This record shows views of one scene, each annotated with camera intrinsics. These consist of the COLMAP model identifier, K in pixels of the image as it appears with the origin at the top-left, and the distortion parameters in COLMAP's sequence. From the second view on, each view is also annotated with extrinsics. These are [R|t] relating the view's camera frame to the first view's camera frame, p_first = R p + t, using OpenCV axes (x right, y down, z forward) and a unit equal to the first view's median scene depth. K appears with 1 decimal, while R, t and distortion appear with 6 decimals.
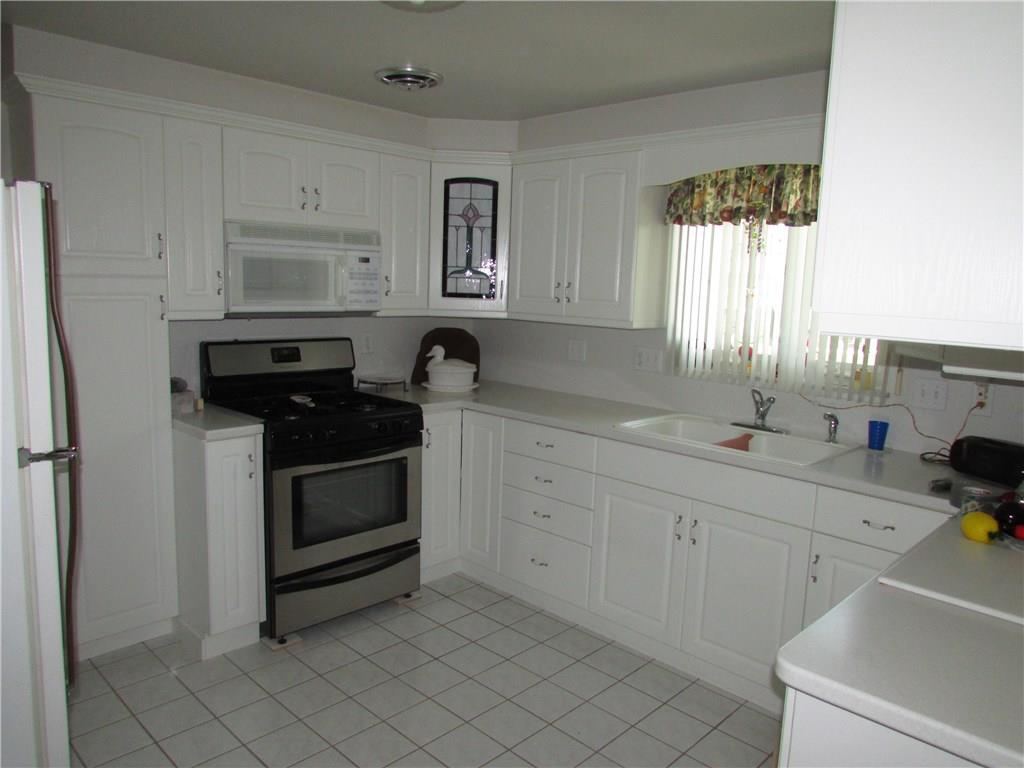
lens RADIAL K [[729.0, 0, 520.0], [0, 729.0, 383.2], [0, 0, 1]] dist [-0.065413, 0.019299]
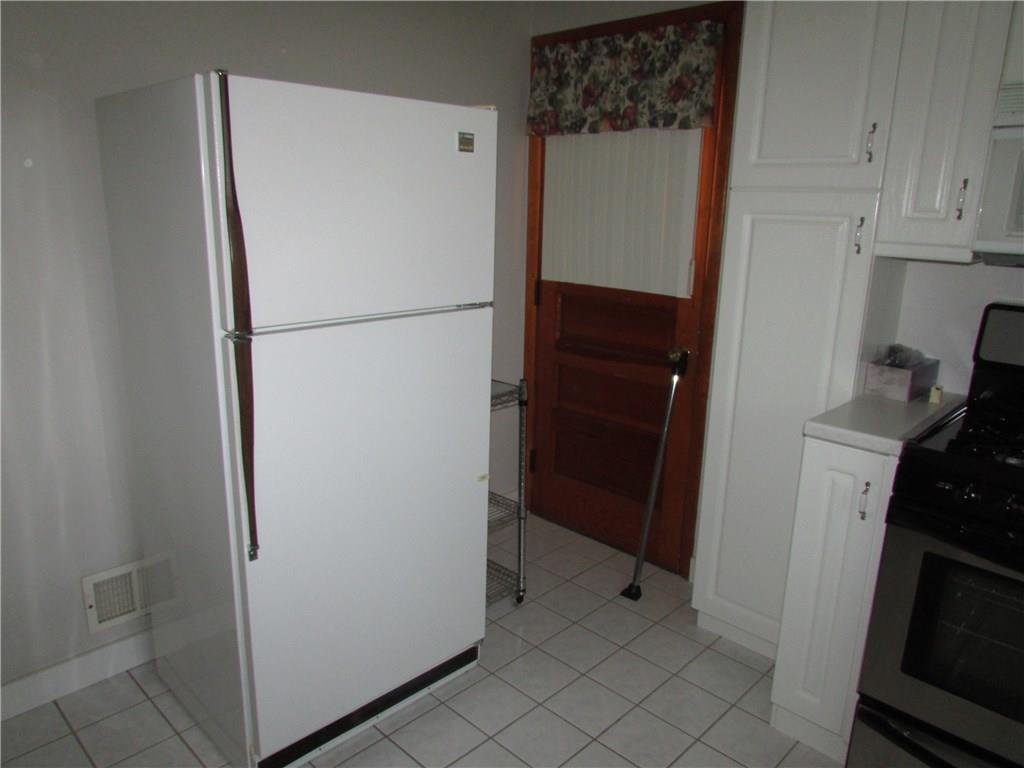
lens RADIAL K [[729.0, 0, 511.1], [0, 729.0, 385.3], [0, 0, 1]] dist [-0.065413, 0.019299]
pose [[-0.007859, 0.210078, -0.977653, 0.190608], [-0.155843, 0.965480, 0.208715, -0.056652], [0.987750, 0.154001, 0.025151, 0.654000]]
